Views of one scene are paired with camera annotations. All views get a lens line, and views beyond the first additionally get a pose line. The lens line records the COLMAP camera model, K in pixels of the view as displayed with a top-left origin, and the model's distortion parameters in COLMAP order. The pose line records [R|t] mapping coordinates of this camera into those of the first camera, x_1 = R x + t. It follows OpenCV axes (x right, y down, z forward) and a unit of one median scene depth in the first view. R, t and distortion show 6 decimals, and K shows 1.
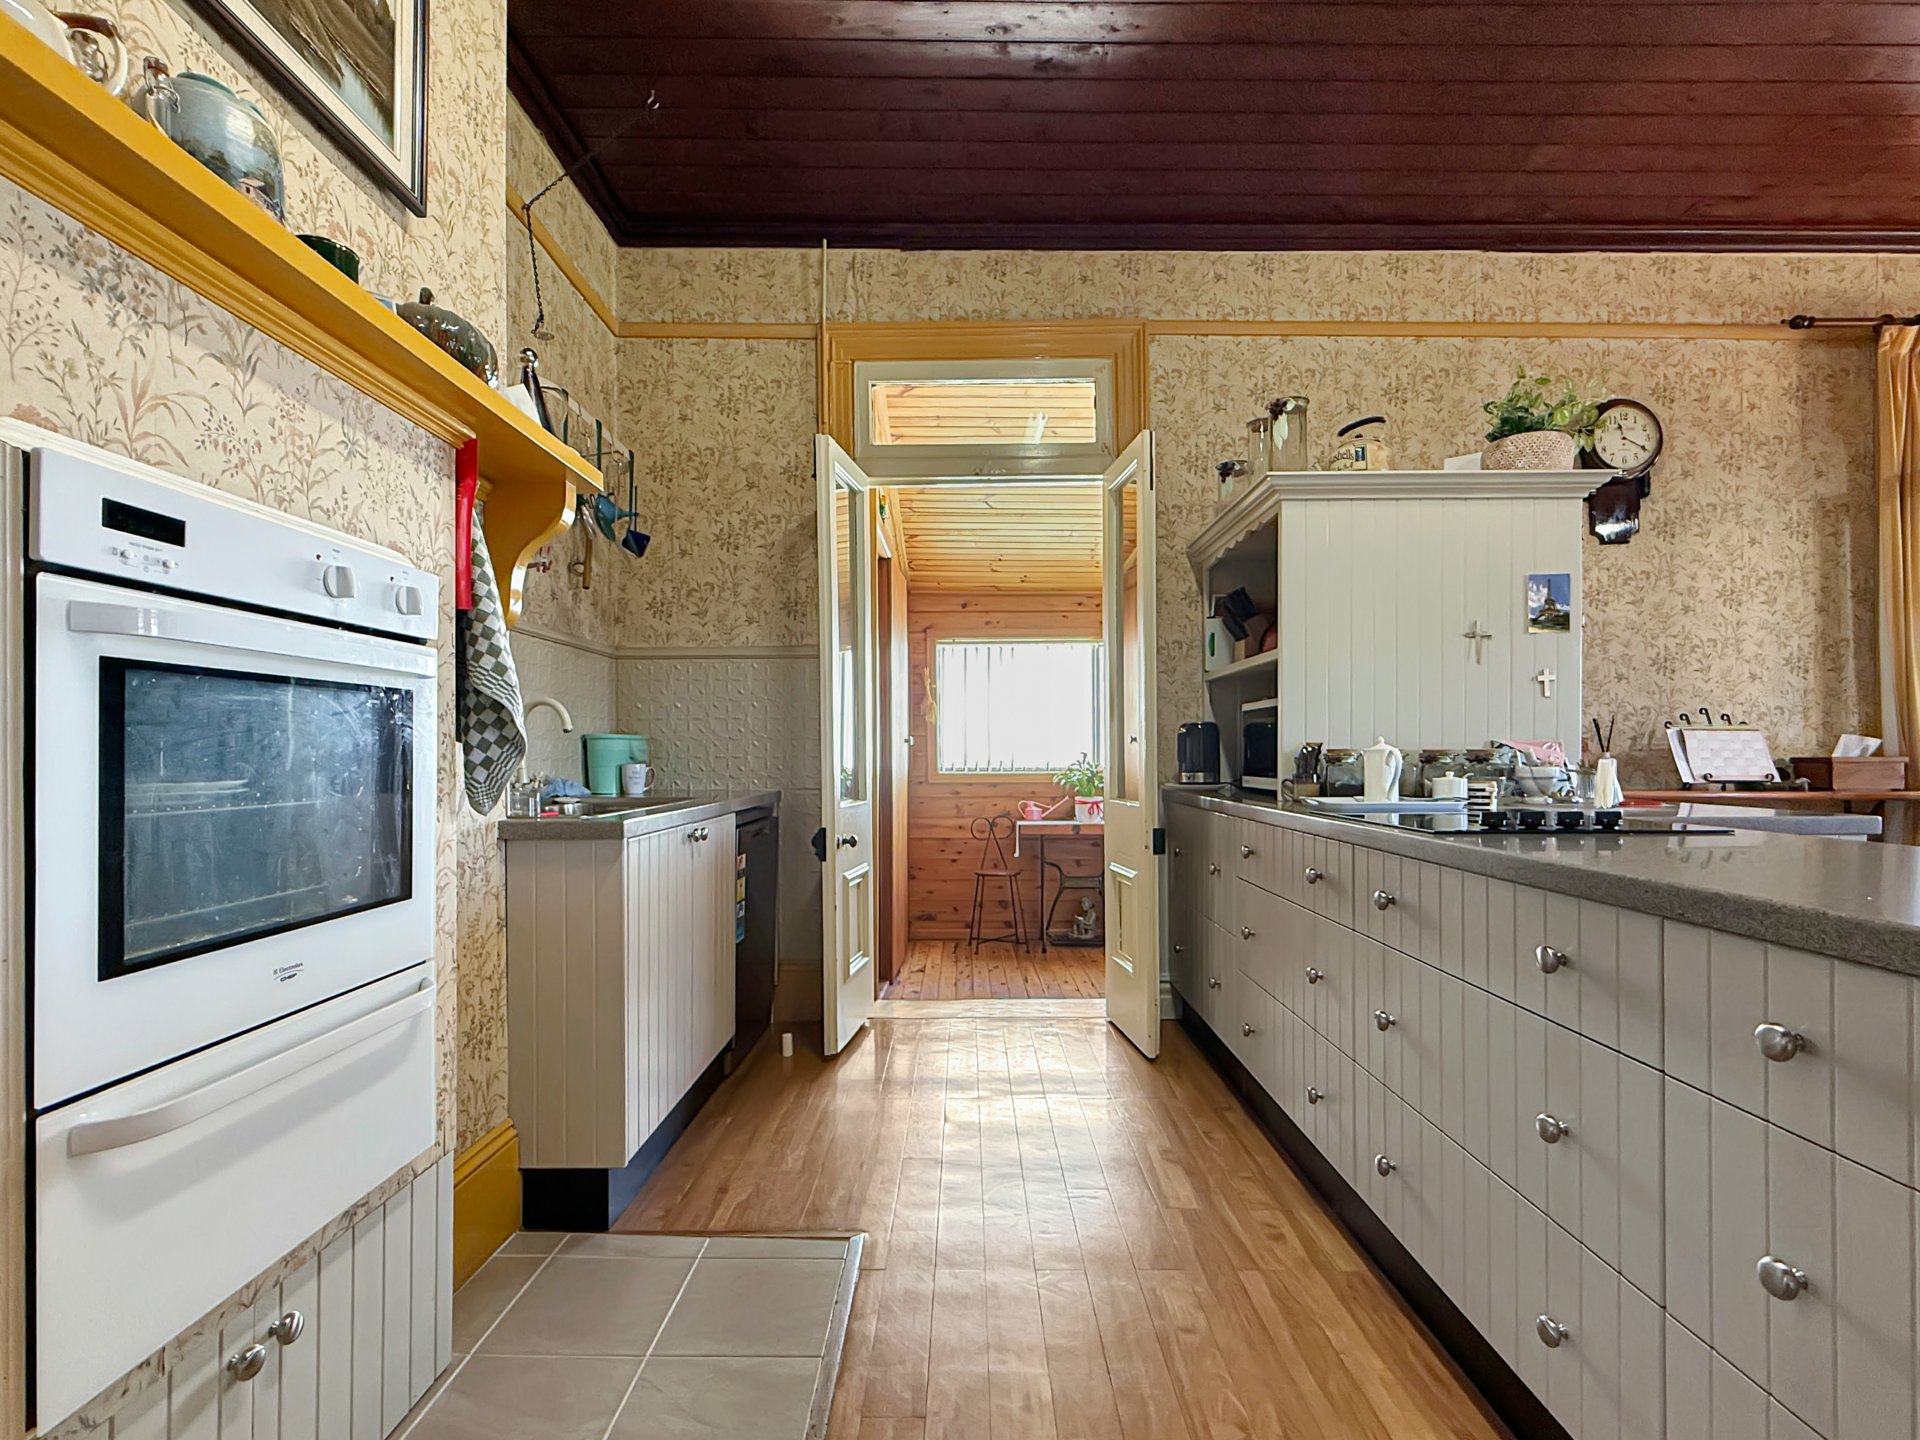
lens RADIAL K [[897.4, 0, 962.2], [0, 897.4, 735.3], [0, 0, 1]] dist [-0.000006, -0.000004]
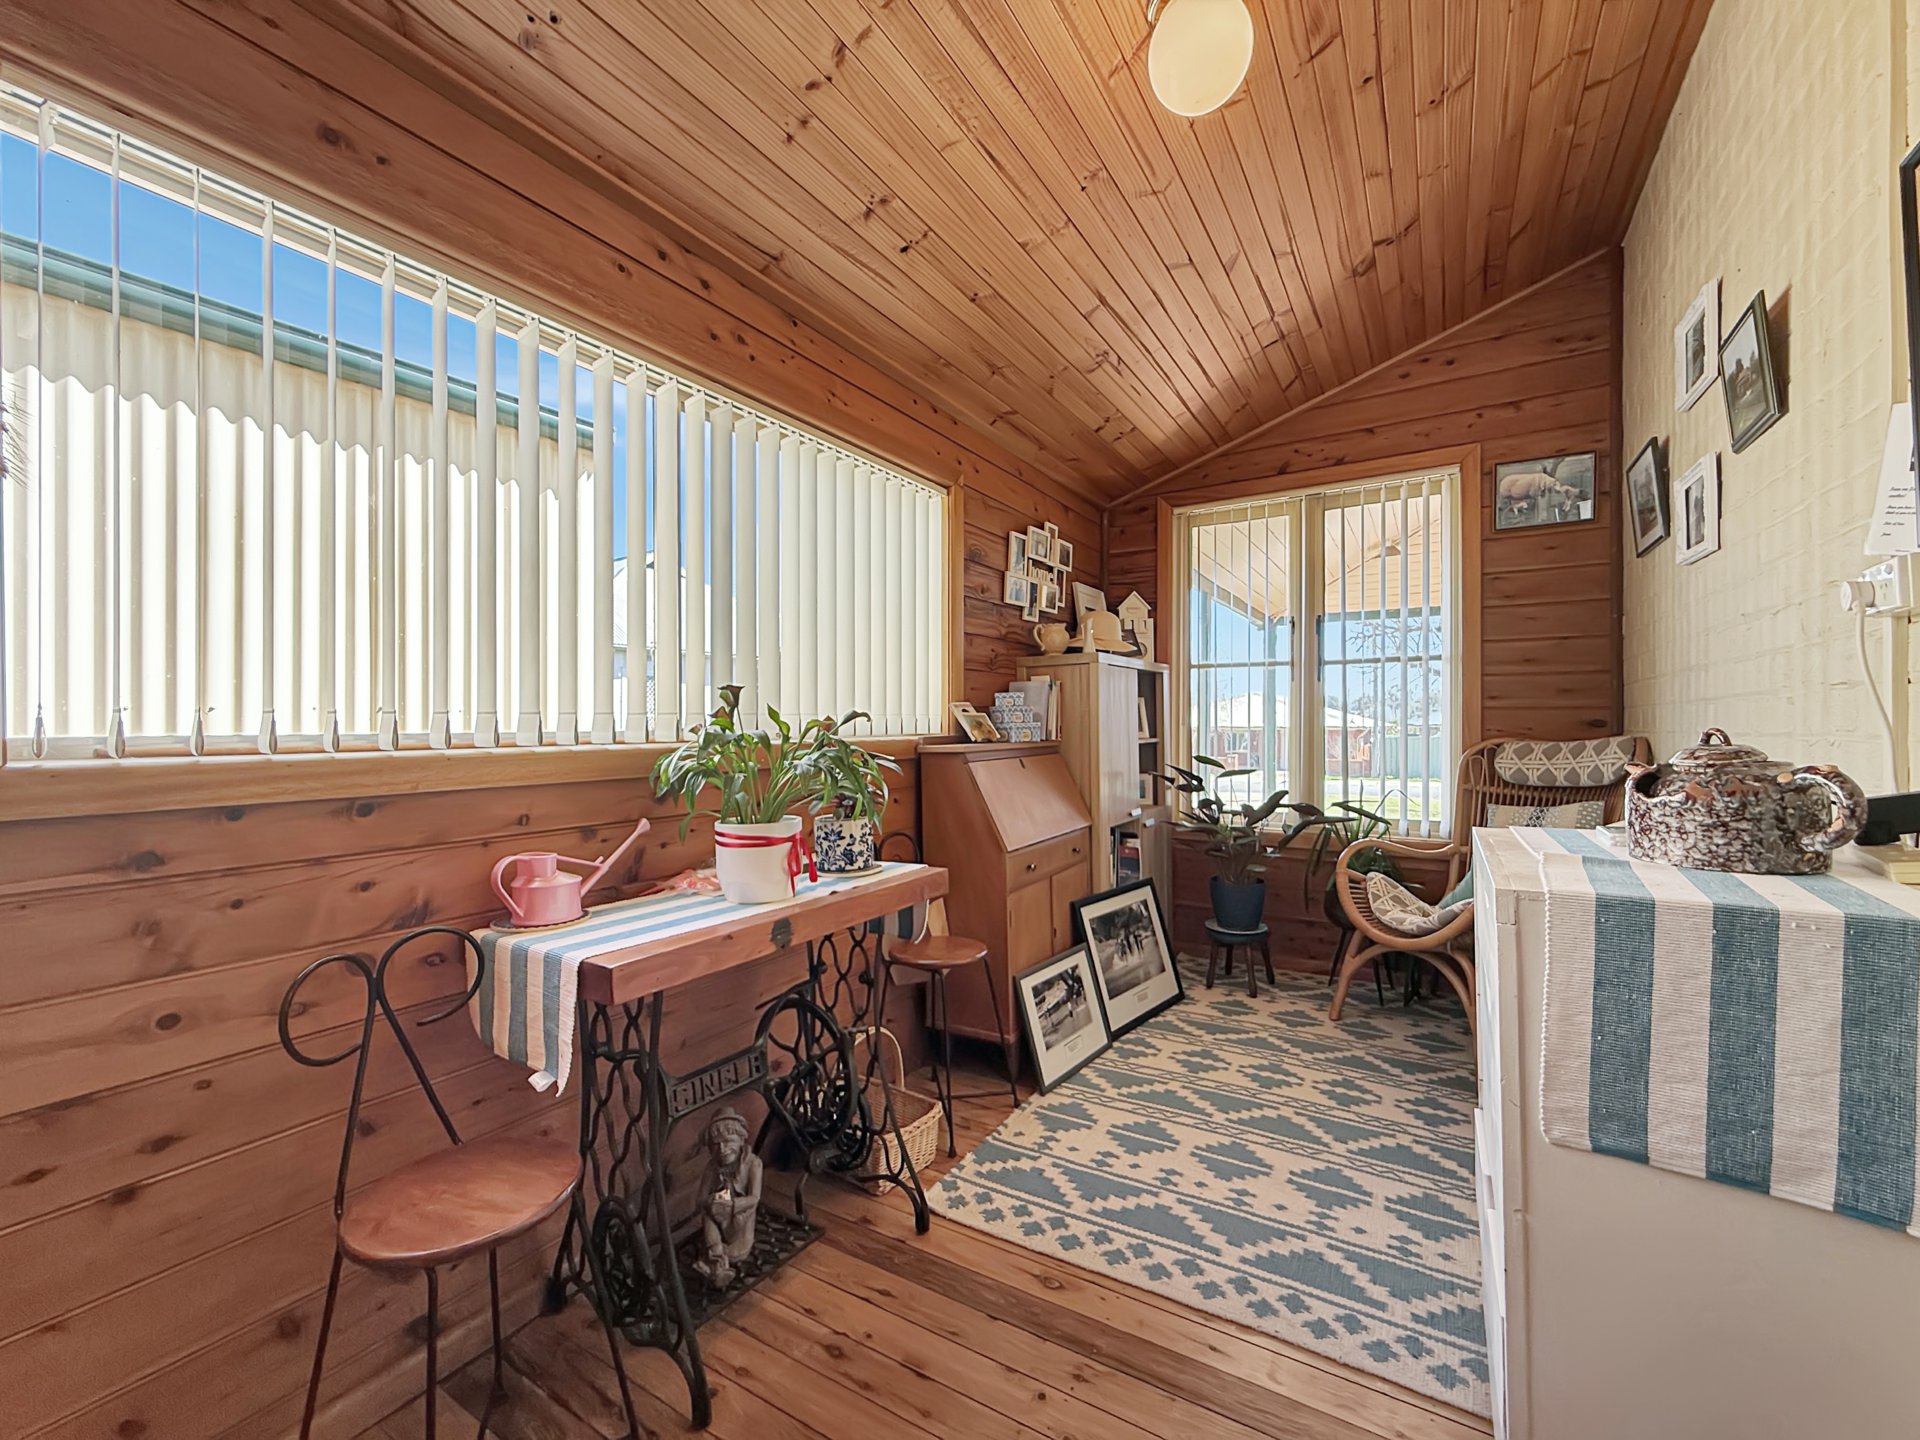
lens RADIAL K [[787.8, 0, 962.4], [0, 787.8, 721.1], [0, 0, 1]] dist [0.002144, 0.000119]
pose [[0.519774, 0.002215, 0.854301, -0.065766], [-0.011935, 0.999918, 0.004670, 0.028409], [-0.854220, -0.012624, 0.519758, 0.742790]]
